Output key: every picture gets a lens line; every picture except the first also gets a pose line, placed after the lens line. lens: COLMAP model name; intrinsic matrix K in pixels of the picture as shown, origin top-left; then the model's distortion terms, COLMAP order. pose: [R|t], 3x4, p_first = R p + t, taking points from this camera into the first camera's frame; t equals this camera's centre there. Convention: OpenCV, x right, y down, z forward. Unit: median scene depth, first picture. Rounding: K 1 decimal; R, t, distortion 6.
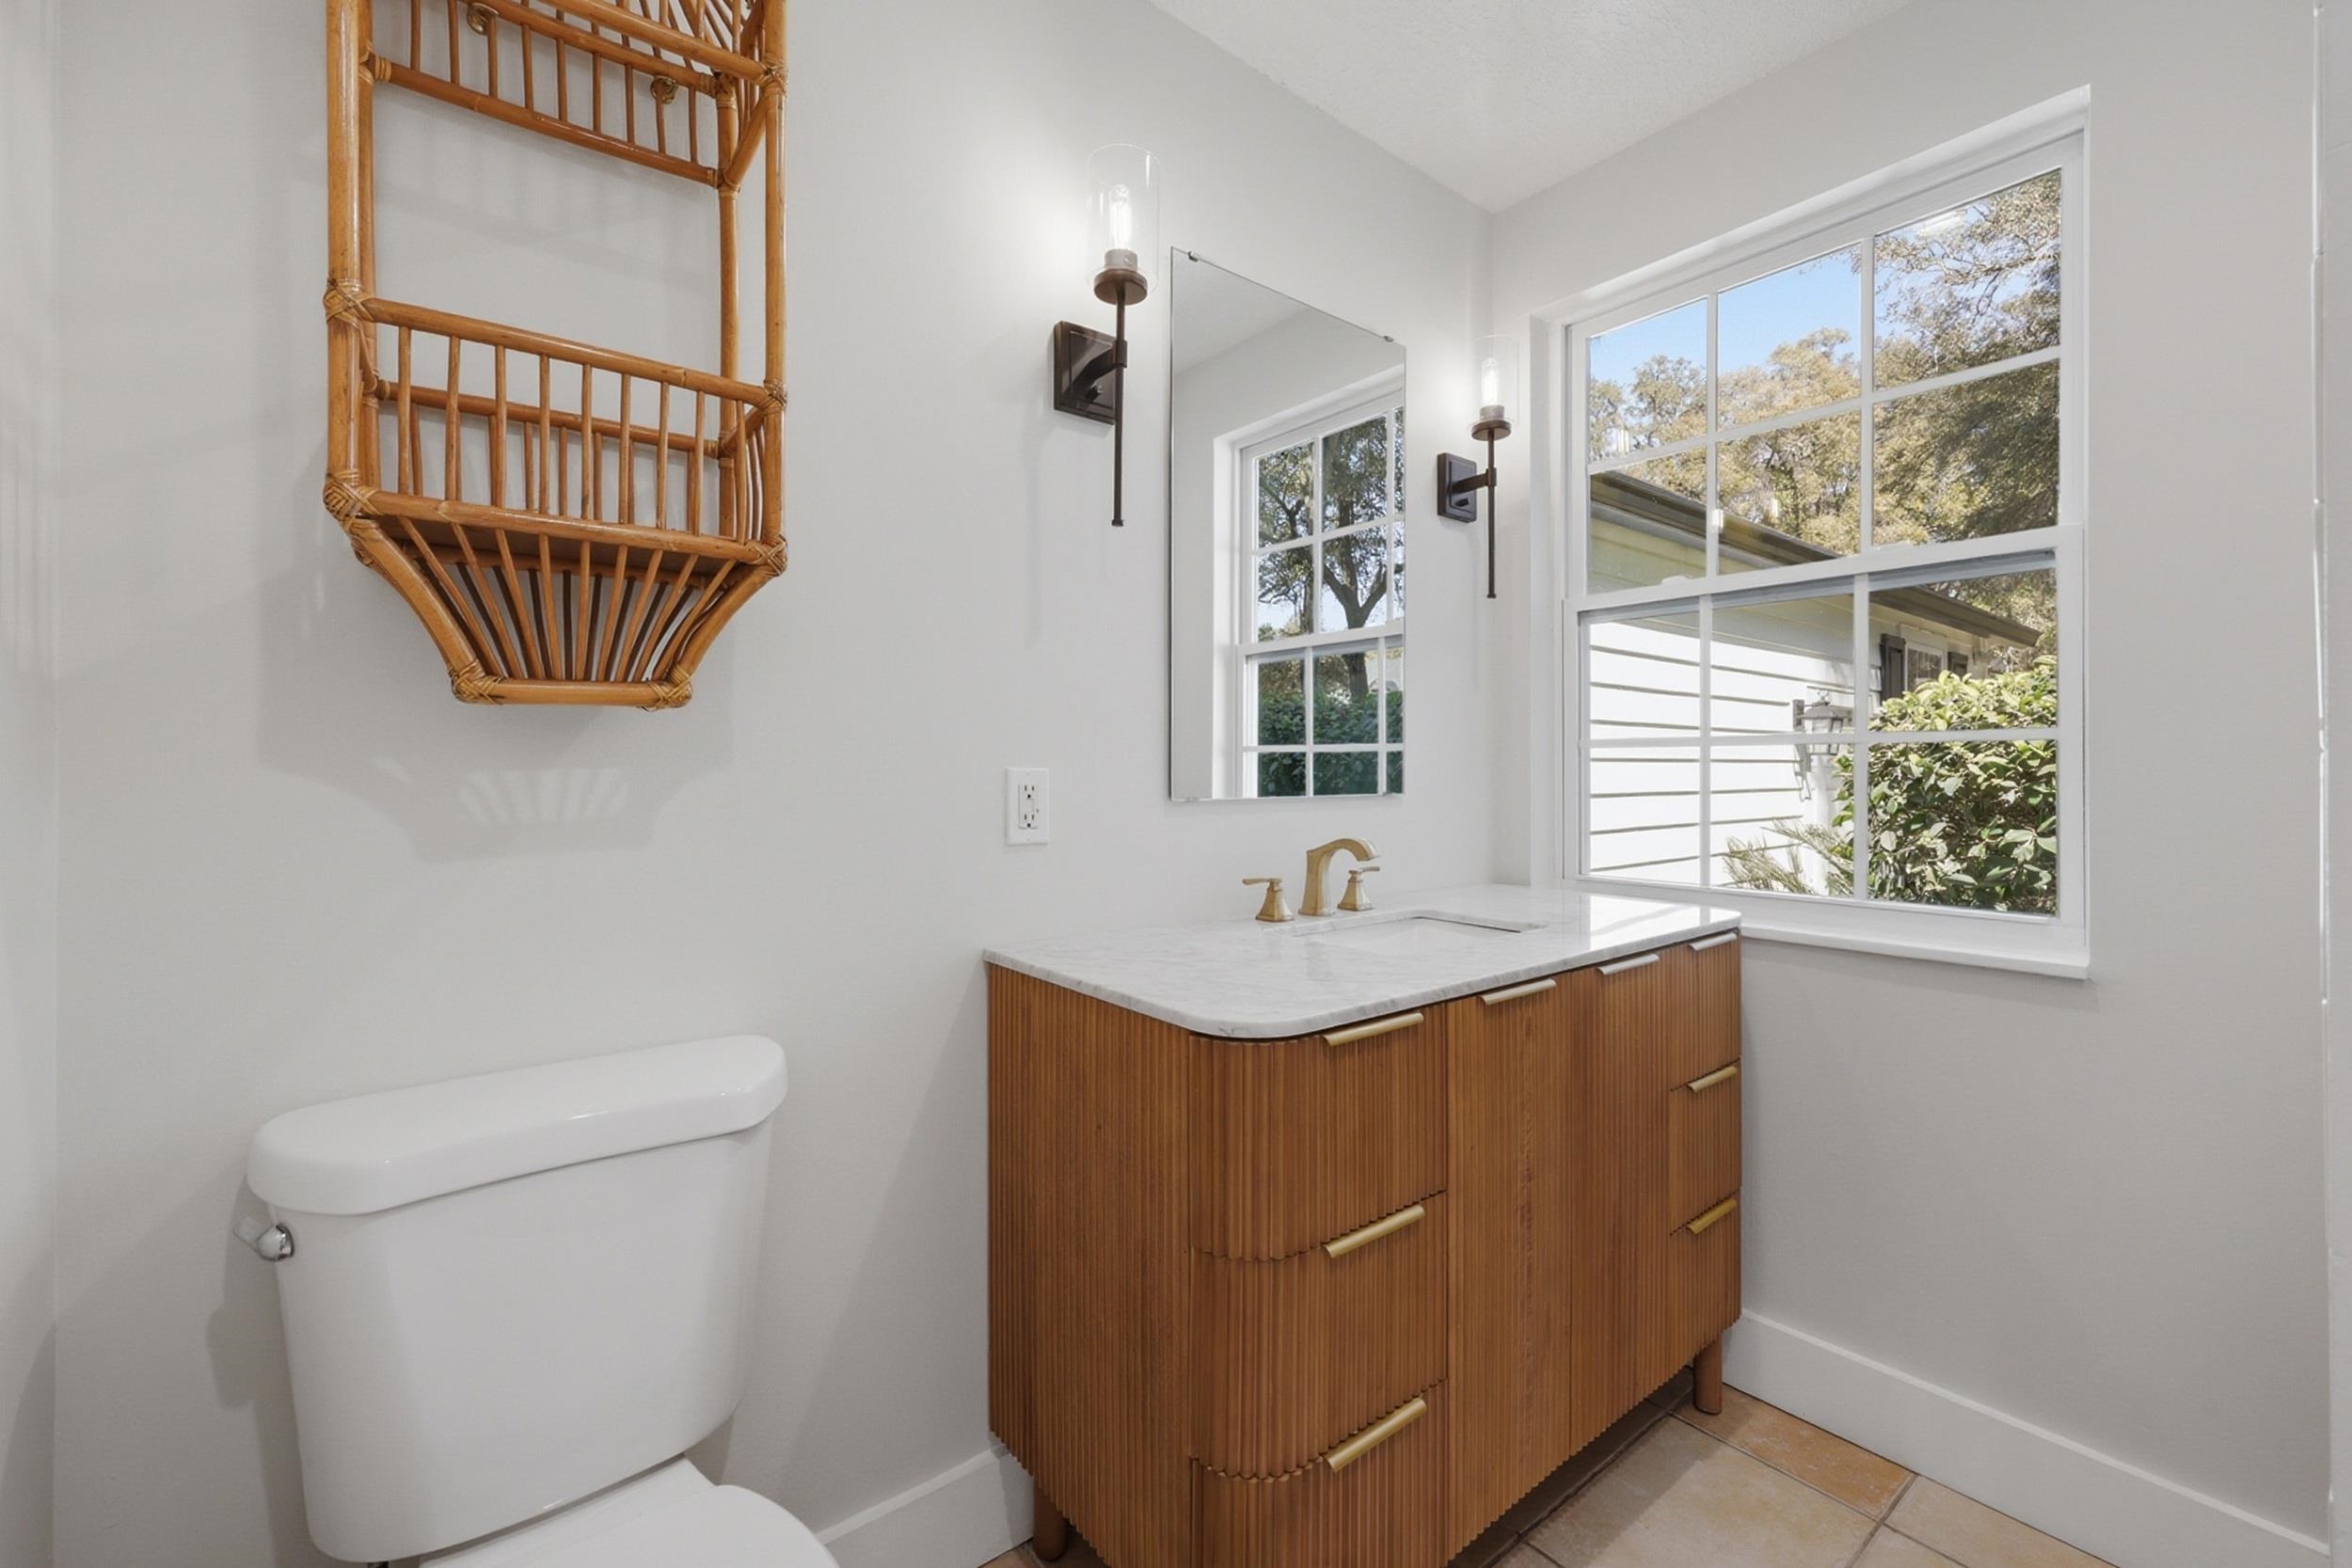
lens RADIAL K [[959.5, 0, 1169.2], [0, 959.5, 779.6], [0, 0, 1]] dist [-0.000517, -0.000097]
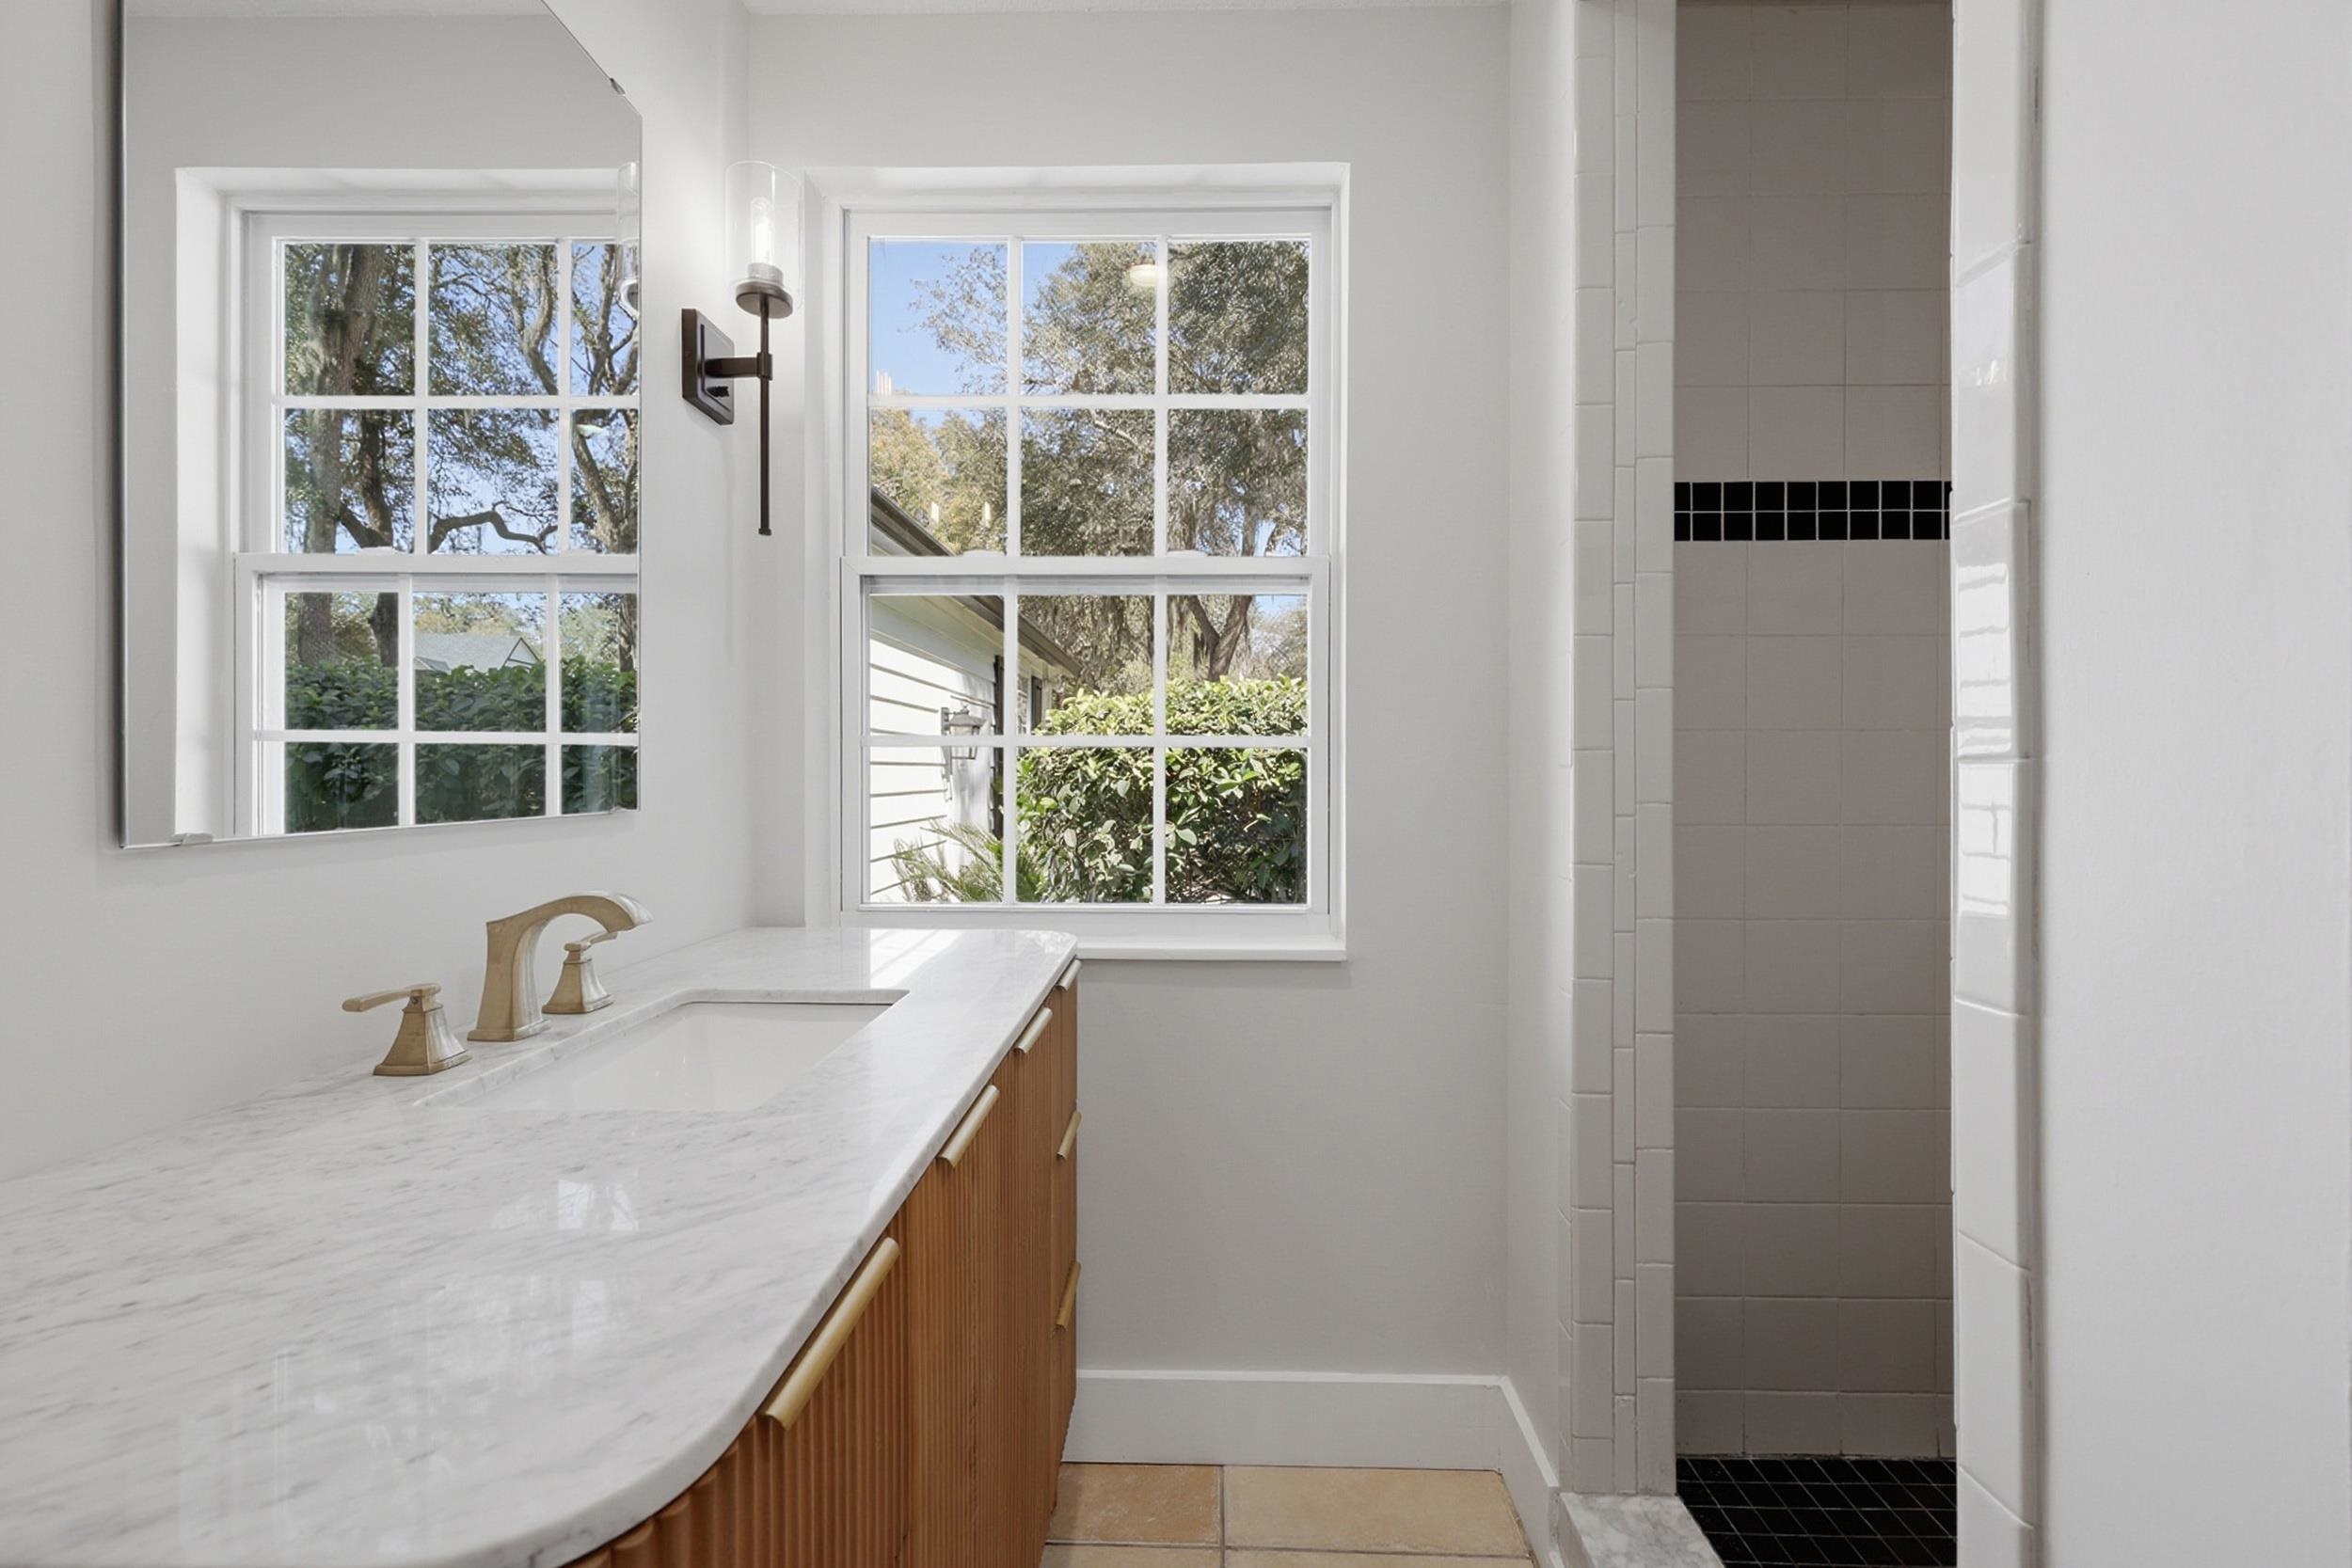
lens RADIAL K [[959.5, 0, 1190.0], [0, 959.5, 783.4], [0, 0, 1]] dist [-0.000517, -0.000097]
pose [[0.631244, -0.006305, 0.775559, -0.016242], [0.004383, 0.999980, 0.004562, -0.003411], [-0.775572, 0.000520, 0.631259, 0.219844]]
